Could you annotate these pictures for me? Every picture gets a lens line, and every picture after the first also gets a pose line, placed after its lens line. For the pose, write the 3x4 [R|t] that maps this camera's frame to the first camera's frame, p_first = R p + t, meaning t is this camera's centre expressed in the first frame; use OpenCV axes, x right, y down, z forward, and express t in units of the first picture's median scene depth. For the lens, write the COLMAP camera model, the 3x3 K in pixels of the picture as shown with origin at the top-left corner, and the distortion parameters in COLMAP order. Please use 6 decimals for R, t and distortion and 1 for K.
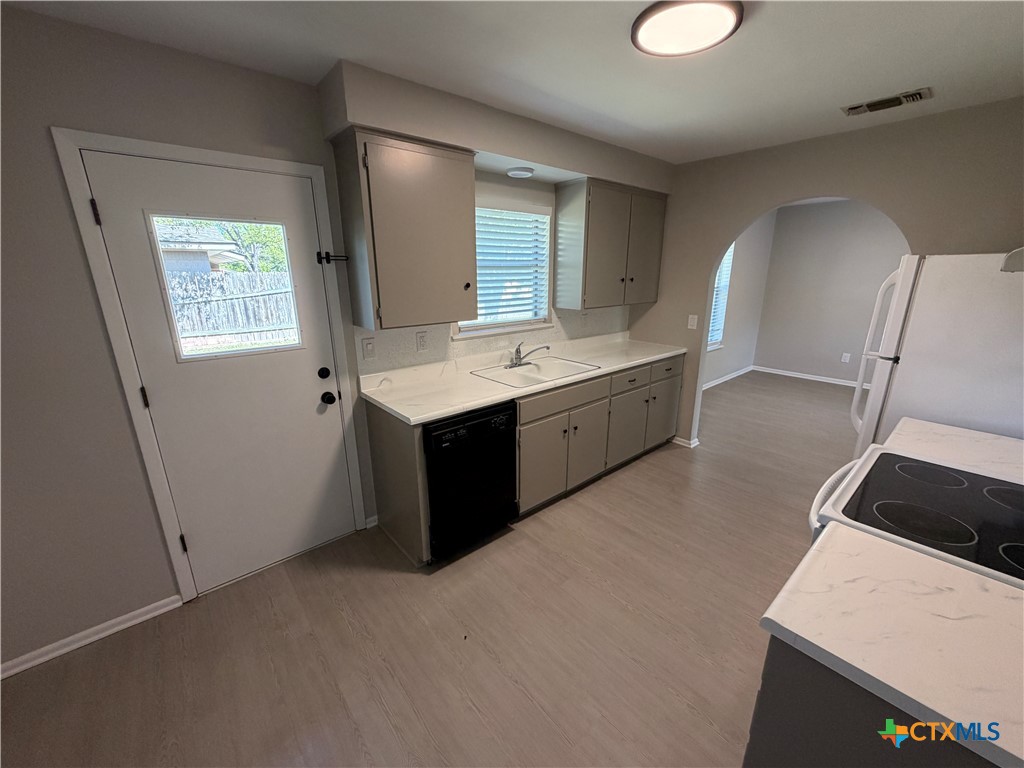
lens RADIAL K [[407.8, 0, 509.3], [0, 407.8, 385.4], [0, 0, 1]] dist [-0.000203, 0.000385]
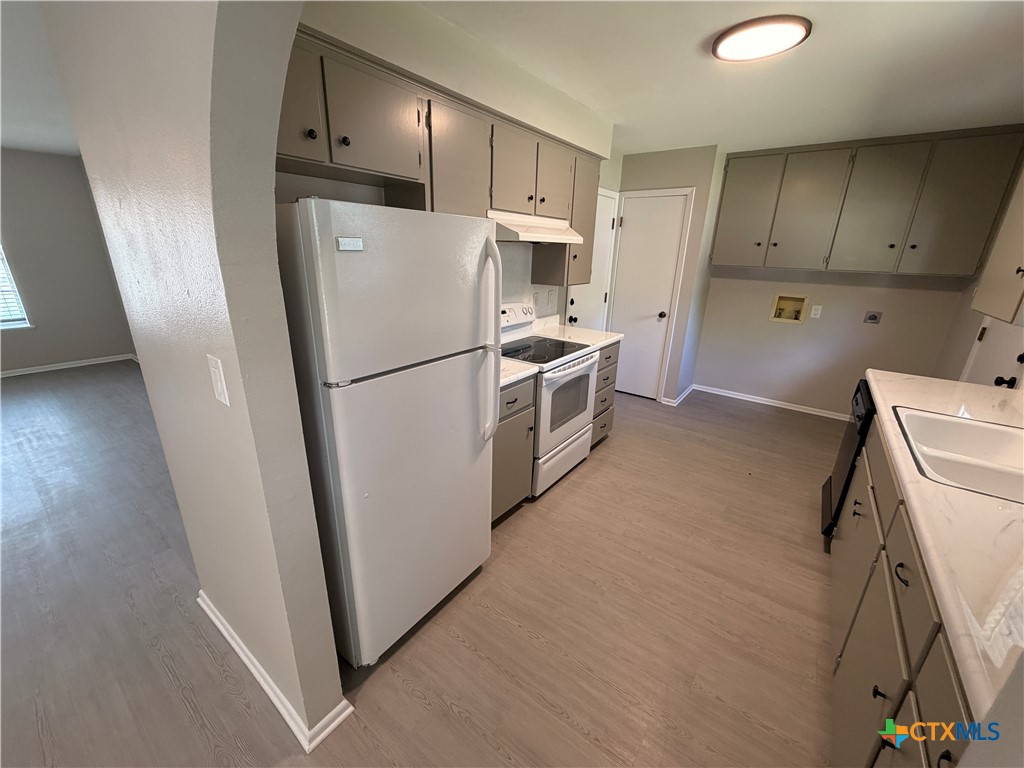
lens RADIAL K [[407.8, 0, 509.3], [0, 407.8, 385.4], [0, 0, 1]] dist [-0.000203, 0.000385]
pose [[-0.975498, 0.053901, -0.213303, 0.838037], [-0.076991, 0.824587, 0.560471, -0.374813], [0.206097, 0.563161, -0.800233, 1.367666]]
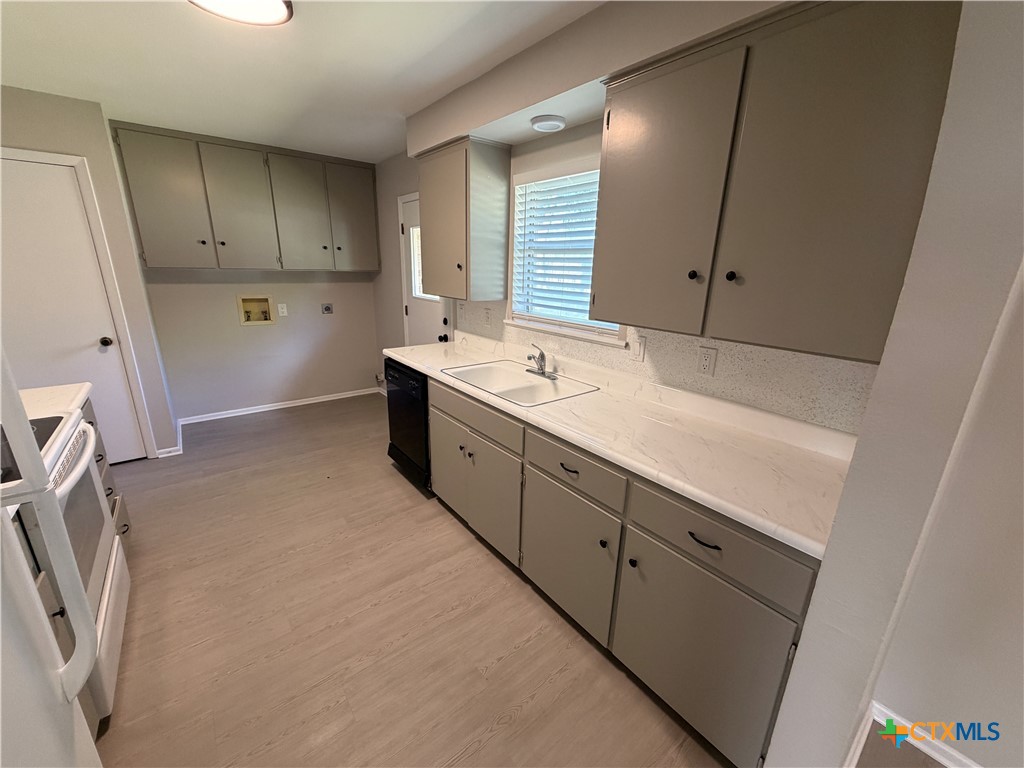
lens RADIAL K [[407.8, 0, 509.3], [0, 407.8, 385.4], [0, 0, 1]] dist [-0.000203, 0.000385]
pose [[-0.042331, 0.288940, -0.956411, 0.933430], [-0.296865, 0.910398, 0.288179, -0.282877], [0.953981, 0.296123, 0.047238, 1.071749]]
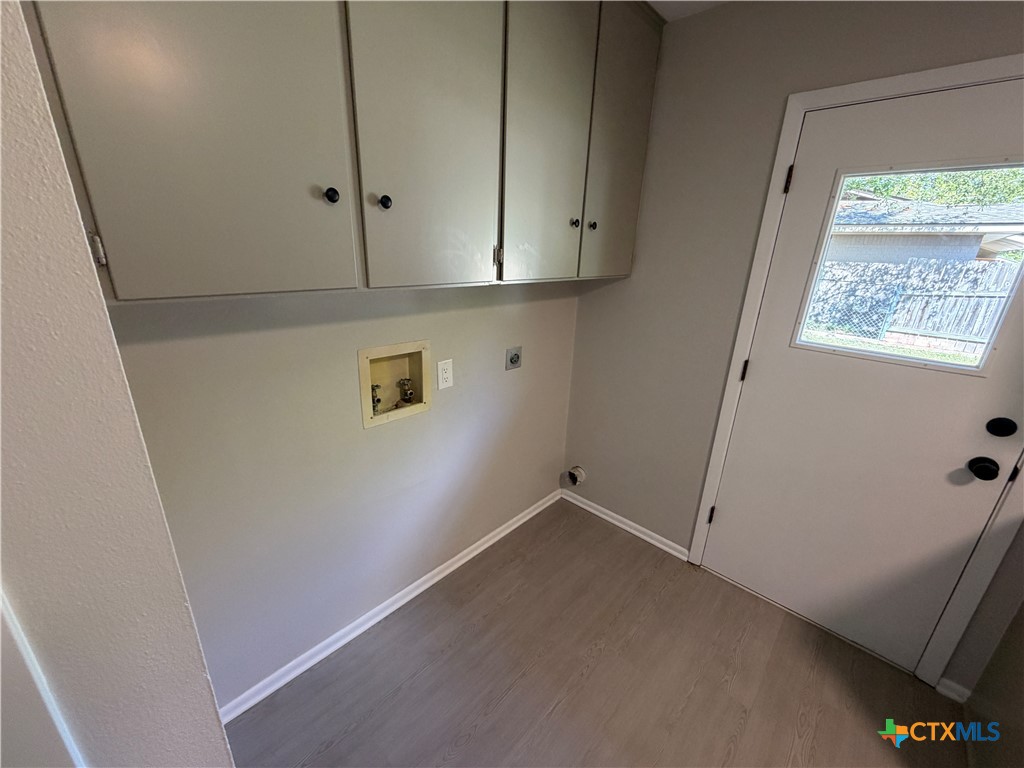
lens RADIAL K [[407.8, 0, 509.3], [0, 407.8, 385.4], [0, 0, 1]] dist [-0.000203, 0.000385]
pose [[0.109755, 0.332731, -0.936613, -0.007601], [-0.306281, 0.907775, 0.286596, -0.031953], [0.945593, 0.255411, 0.201542, 0.180541]]
